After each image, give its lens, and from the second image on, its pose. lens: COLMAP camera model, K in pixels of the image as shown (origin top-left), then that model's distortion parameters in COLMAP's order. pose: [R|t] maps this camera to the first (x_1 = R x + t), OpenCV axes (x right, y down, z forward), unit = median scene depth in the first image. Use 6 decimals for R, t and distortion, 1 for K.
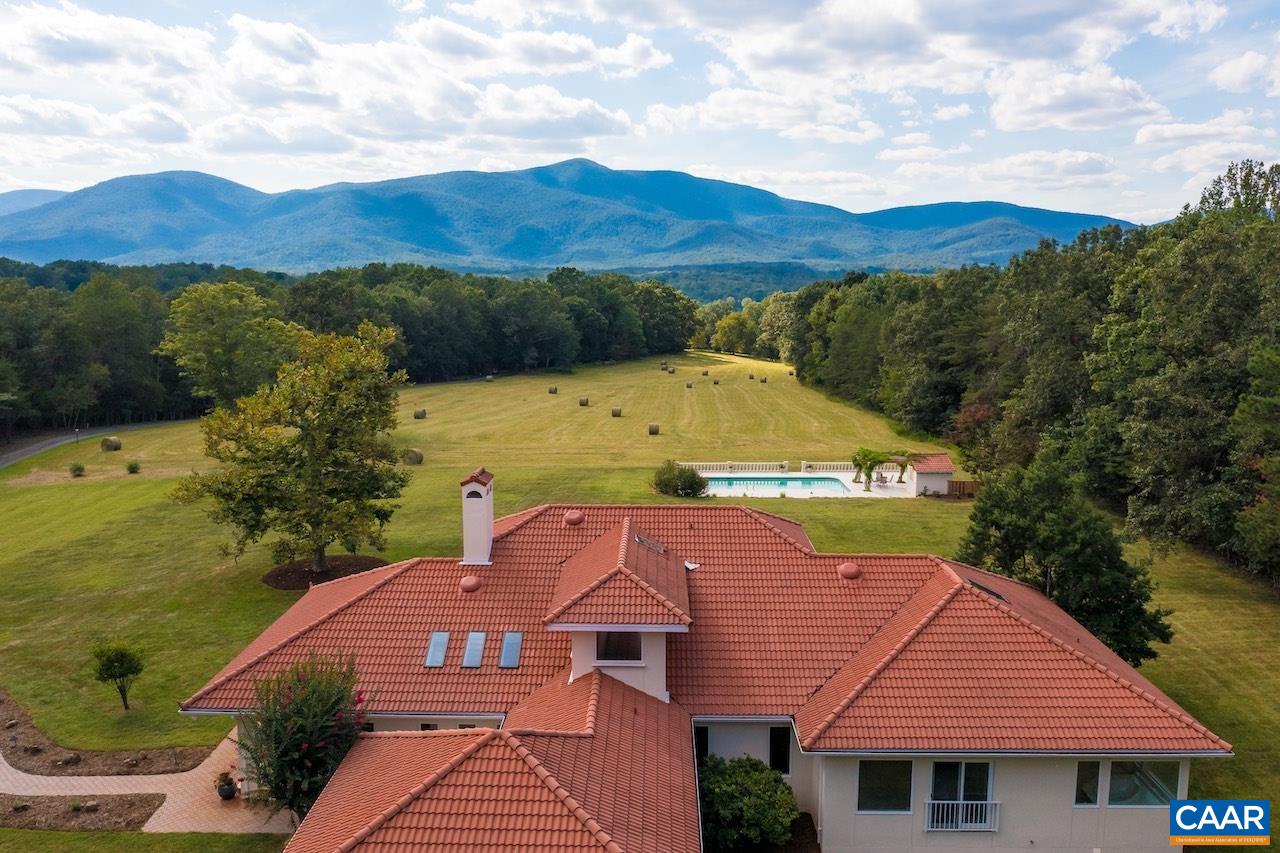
lens RADIAL K [[1022.9, 0, 635.7], [0, 1022.9, 432.9], [0, 0, 1]] dist [-0.010490, -0.005987]
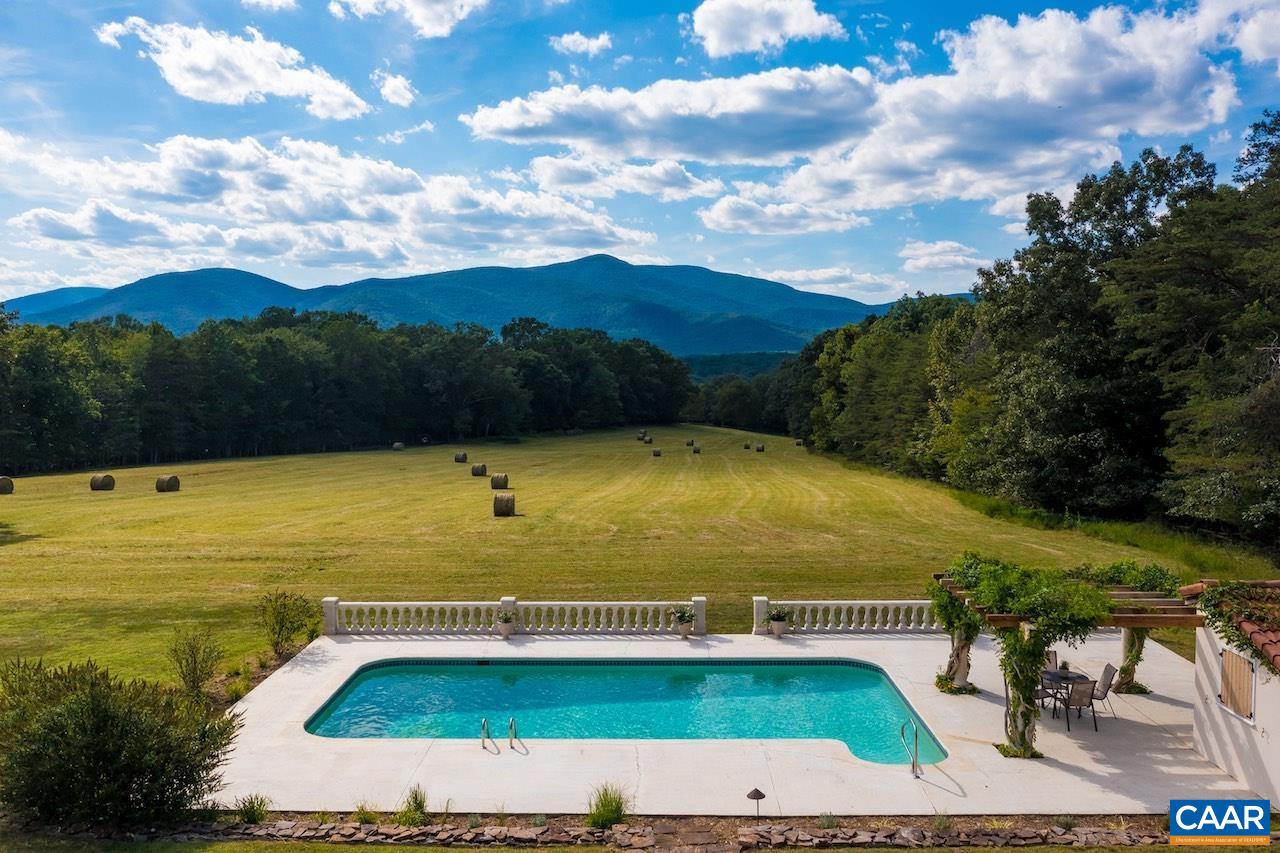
lens RADIAL K [[1022.9, 0, 641.0], [0, 1022.9, 415.5], [0, 0, 1]] dist [-0.010490, -0.005987]
pose [[0.999927, -0.002255, -0.011843, 0.051816], [0.001029, 0.994727, -0.102551, 0.002426], [0.012012, 0.102532, 0.994657, 0.271661]]
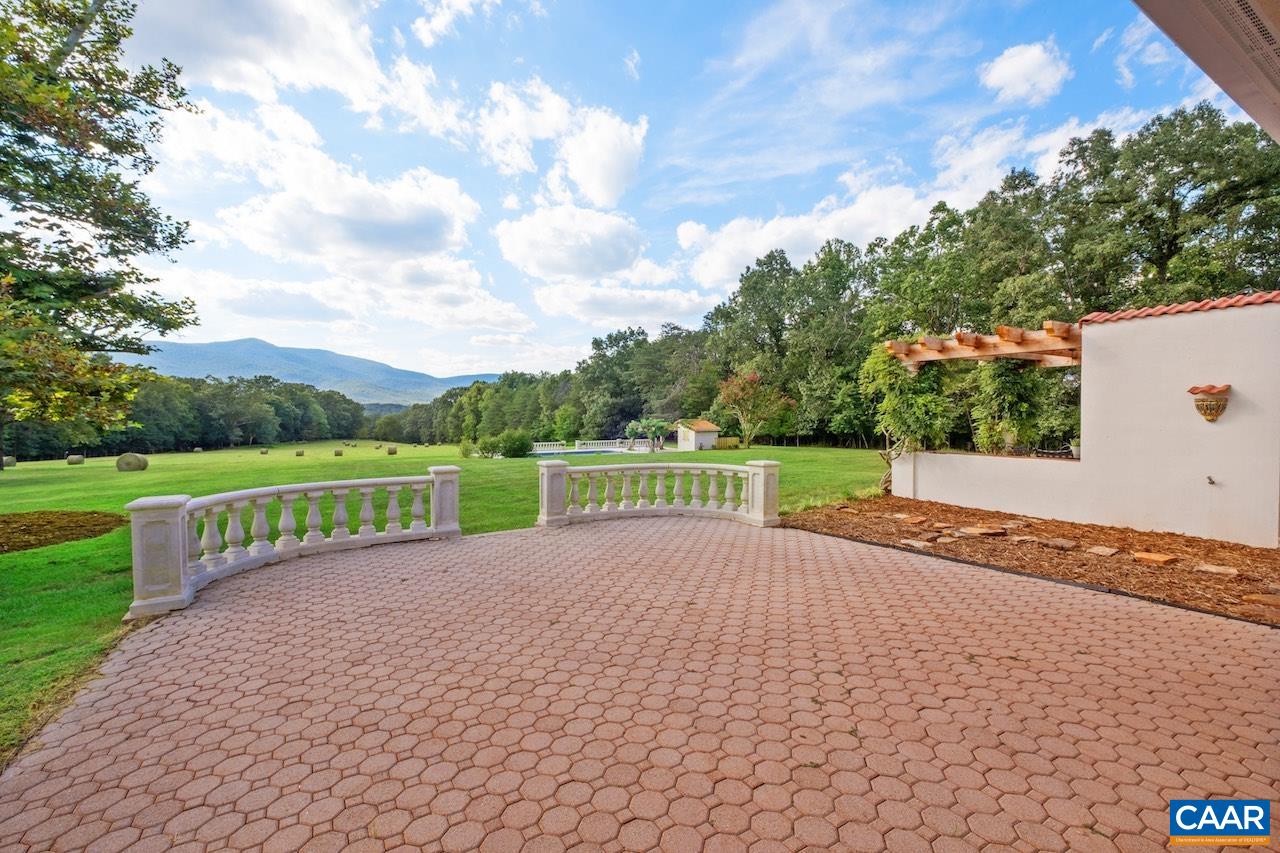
lens RADIAL K [[547.4, 0, 648.8], [0, 547.4, 429.9], [0, 0, 1]] dist [-0.011534, -0.000725]
pose [[0.840919, -0.015765, 0.540932, -0.042215], [0.079106, 0.992419, -0.094053, 0.031846], [-0.535349, 0.121882, 0.835791, 0.164690]]
